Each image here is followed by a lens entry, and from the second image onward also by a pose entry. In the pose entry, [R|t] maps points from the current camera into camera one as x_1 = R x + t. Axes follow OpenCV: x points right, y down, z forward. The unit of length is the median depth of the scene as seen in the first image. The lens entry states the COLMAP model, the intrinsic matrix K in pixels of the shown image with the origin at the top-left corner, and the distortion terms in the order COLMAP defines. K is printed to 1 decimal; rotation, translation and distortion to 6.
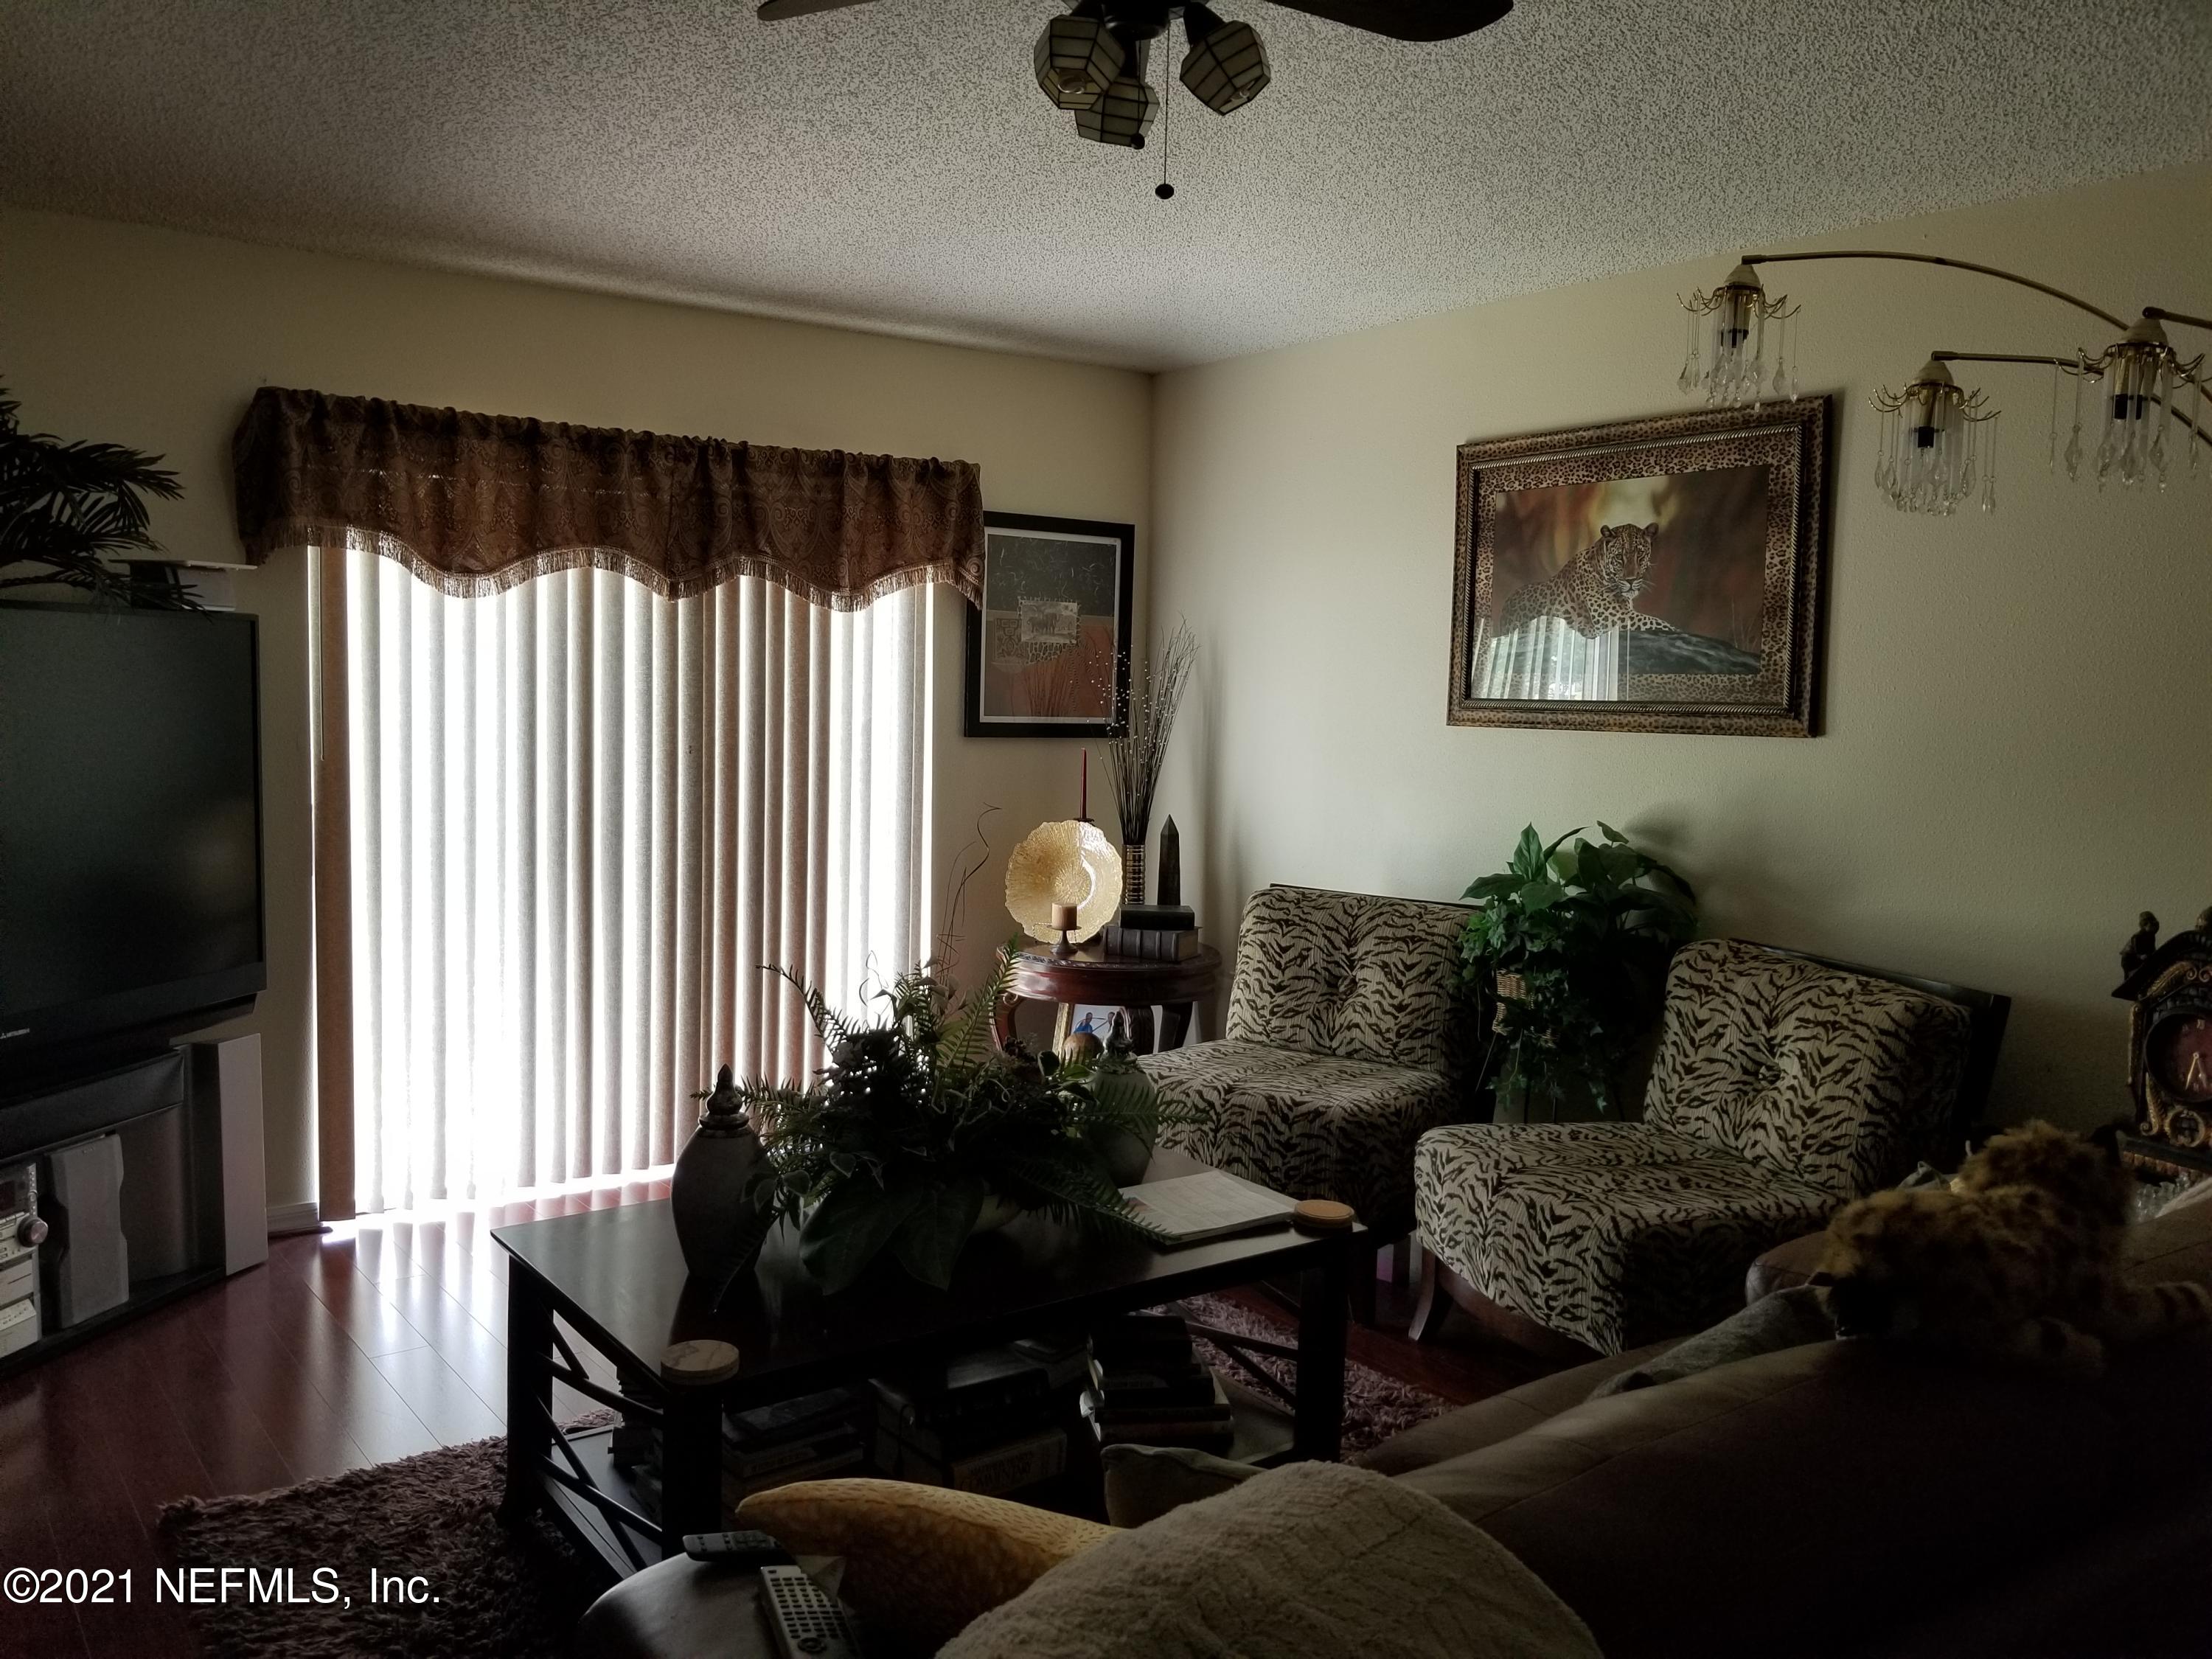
lens RADIAL K [[1728.9, 0, 1050.8], [0, 1728.9, 826.6], [0, 0, 1]] dist [0.121562, -0.257628]
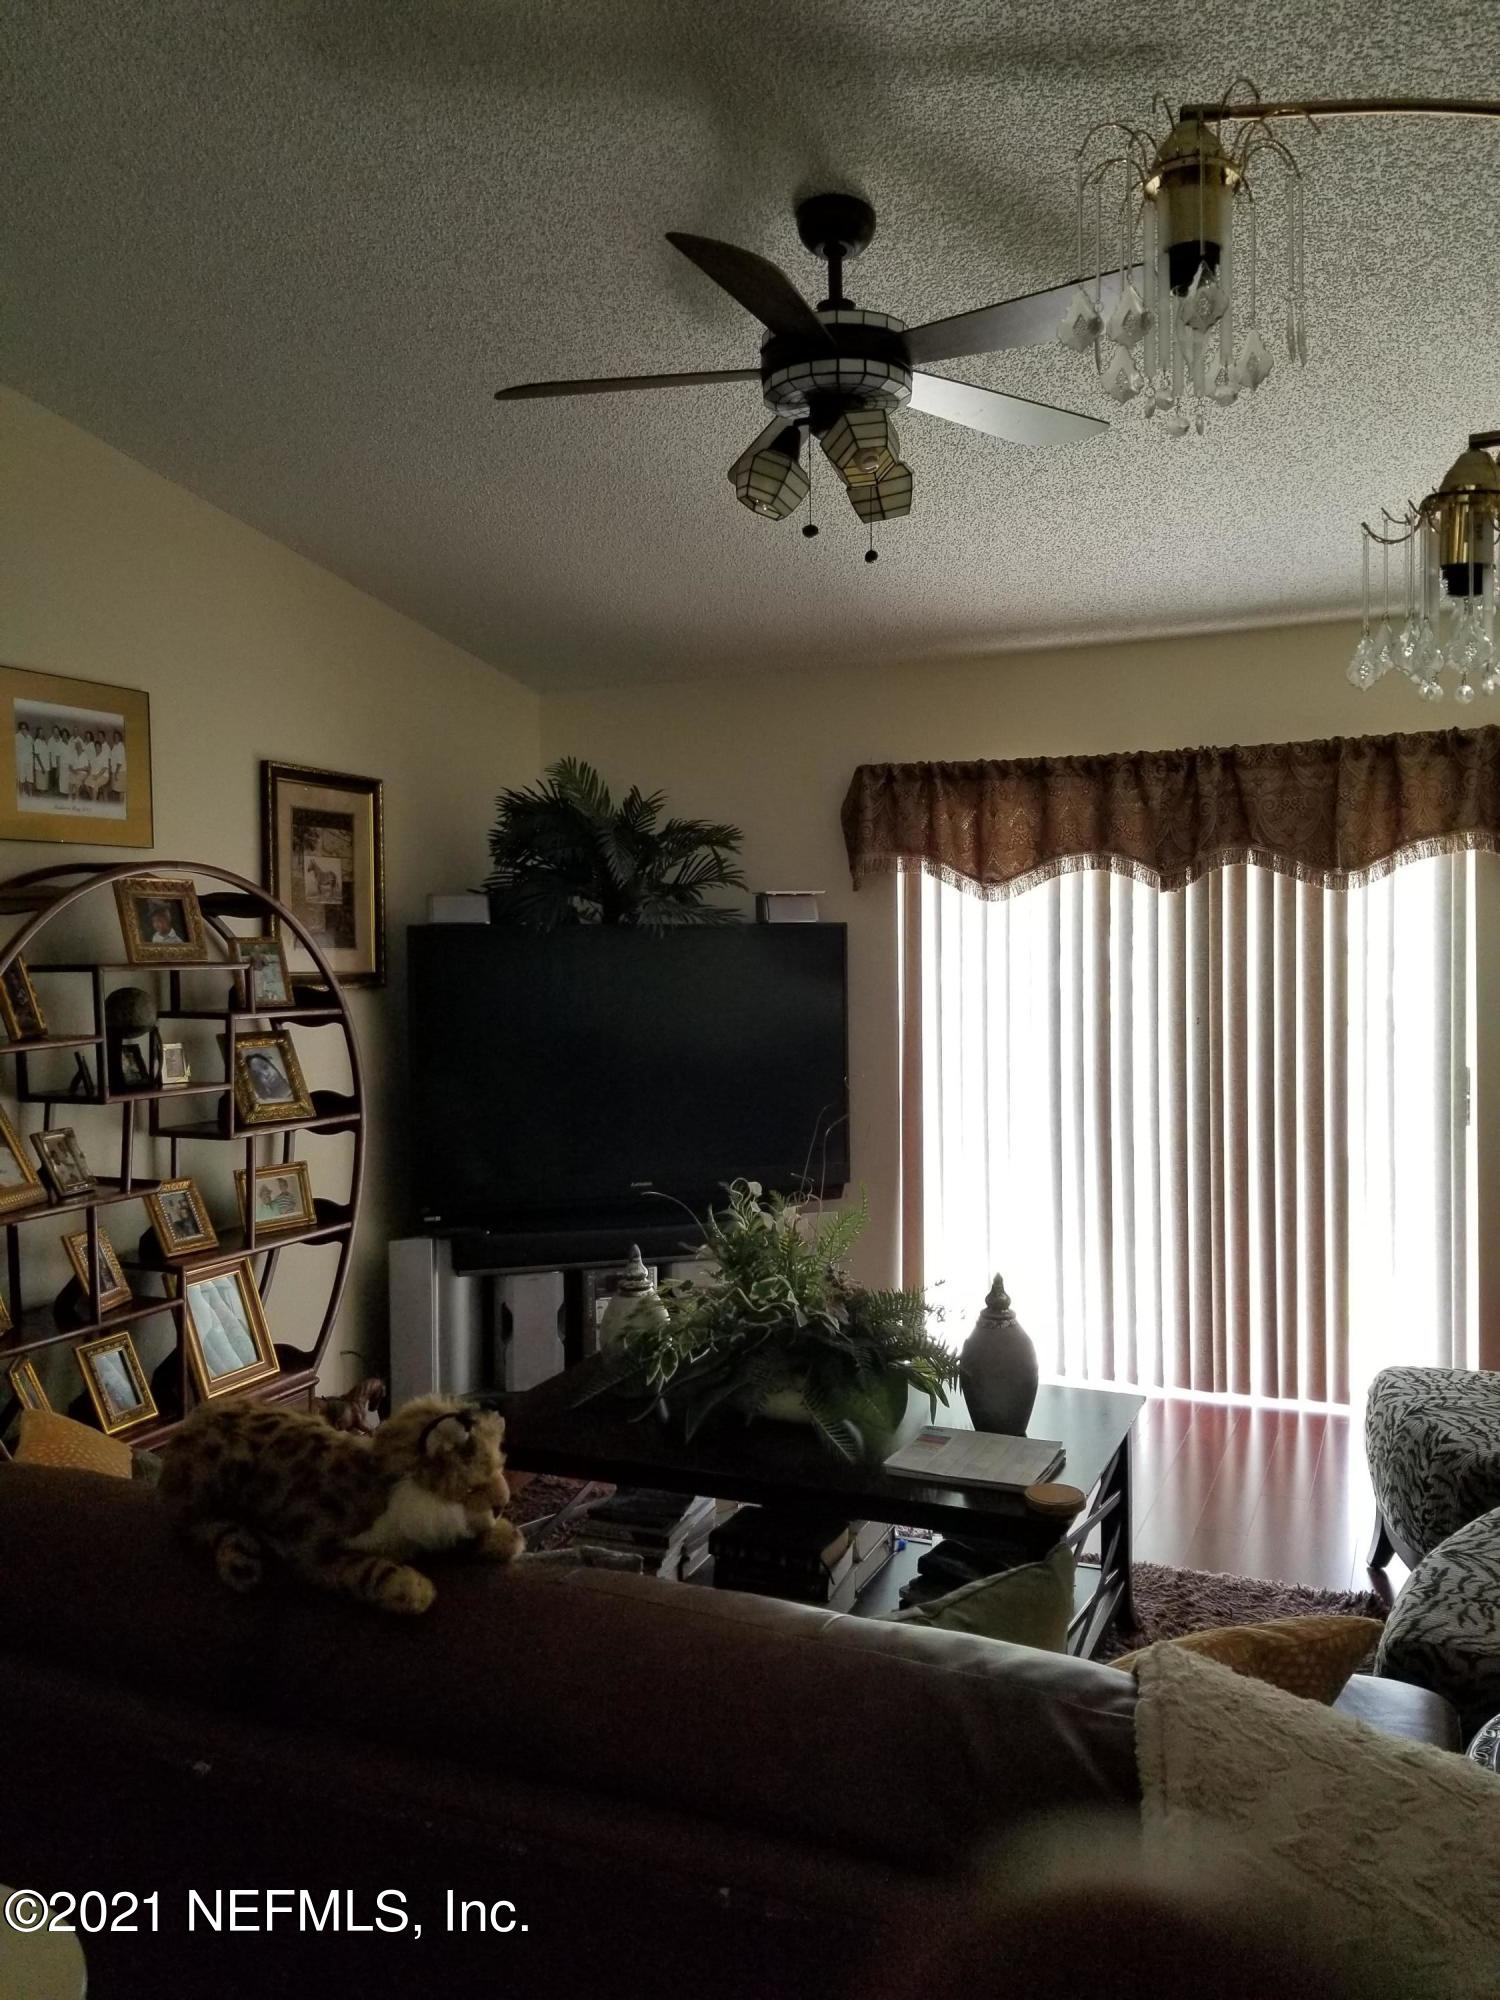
lens RADIAL K [[1563.2, 0, 757.6], [0, 1563.2, 991.9], [0, 0, 1]] dist [0.121562, -0.257628]
pose [[0.515081, 0.005096, -0.857126, 0.542806], [-0.050943, 0.998397, -0.024678, -0.024022], [0.855626, 0.056375, 0.514515, 0.236376]]
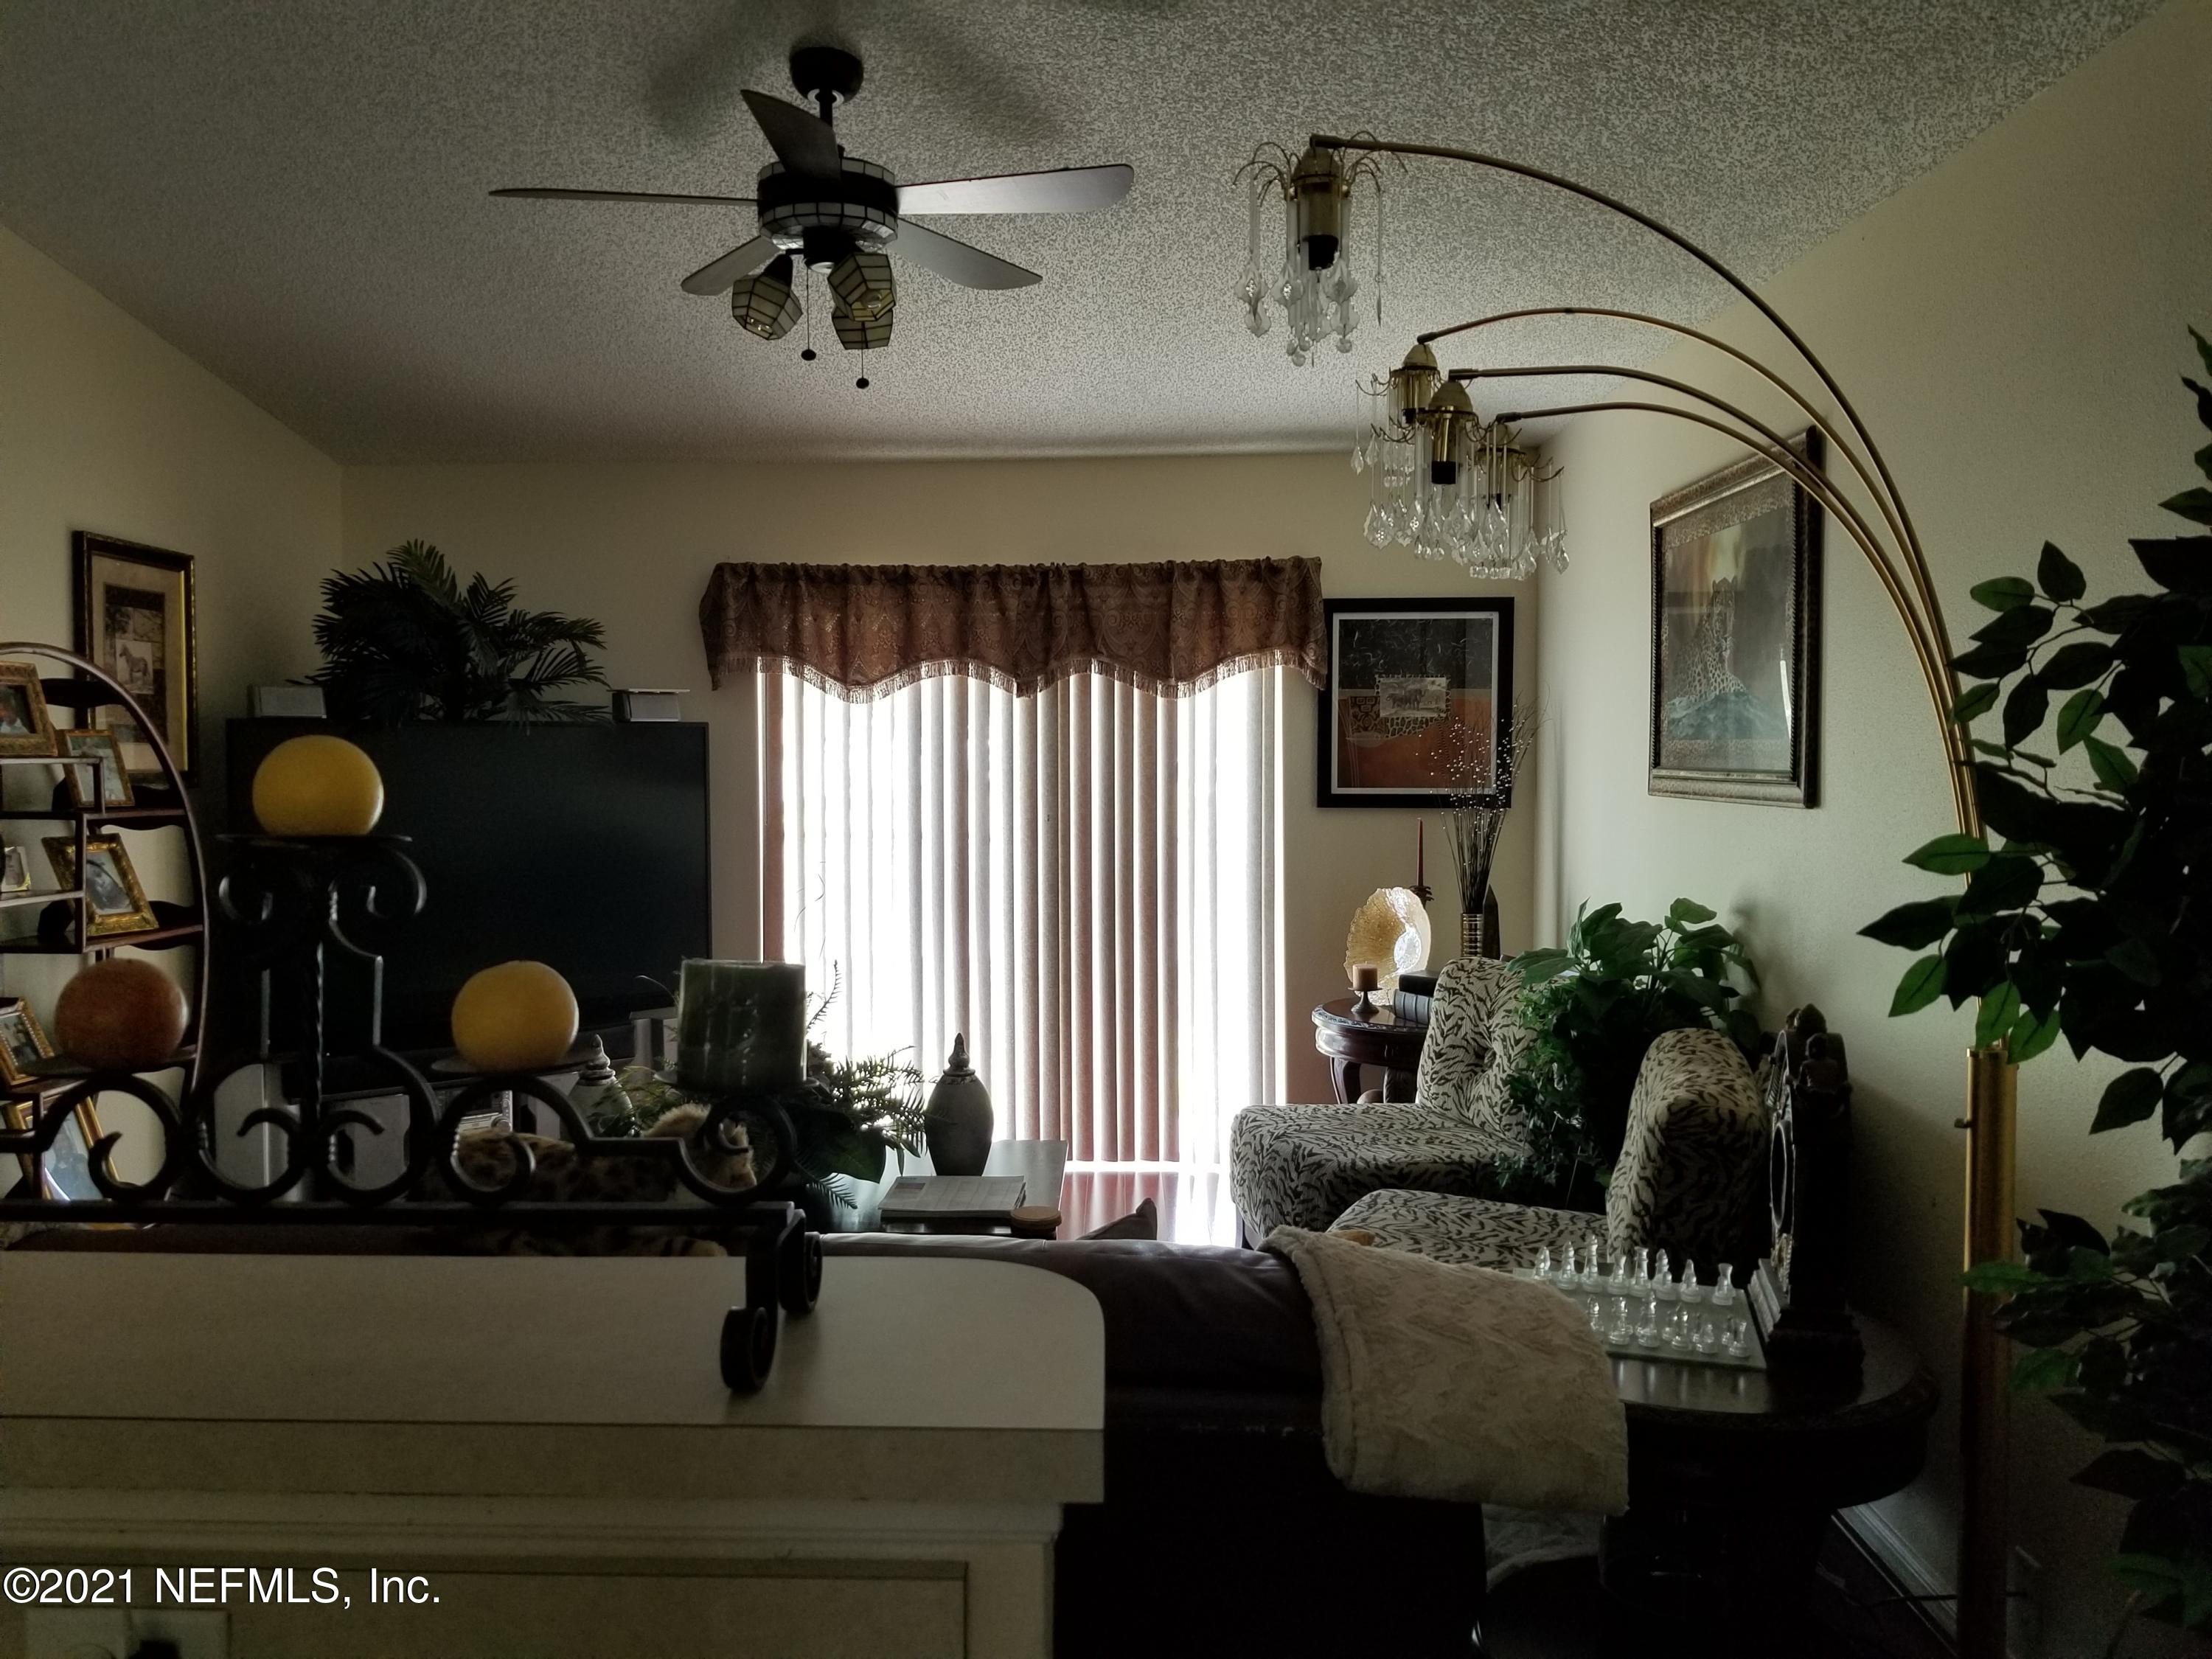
lens RADIAL K [[1728.9, 0, 1050.8], [0, 1728.9, 826.6], [0, 0, 1]] dist [0.121562, -0.257628]
pose [[0.784336, 0.006949, -0.620297, 0.564271], [-0.032785, 0.999004, -0.030264, -0.001876], [0.619469, 0.044073, 0.783783, 0.056248]]
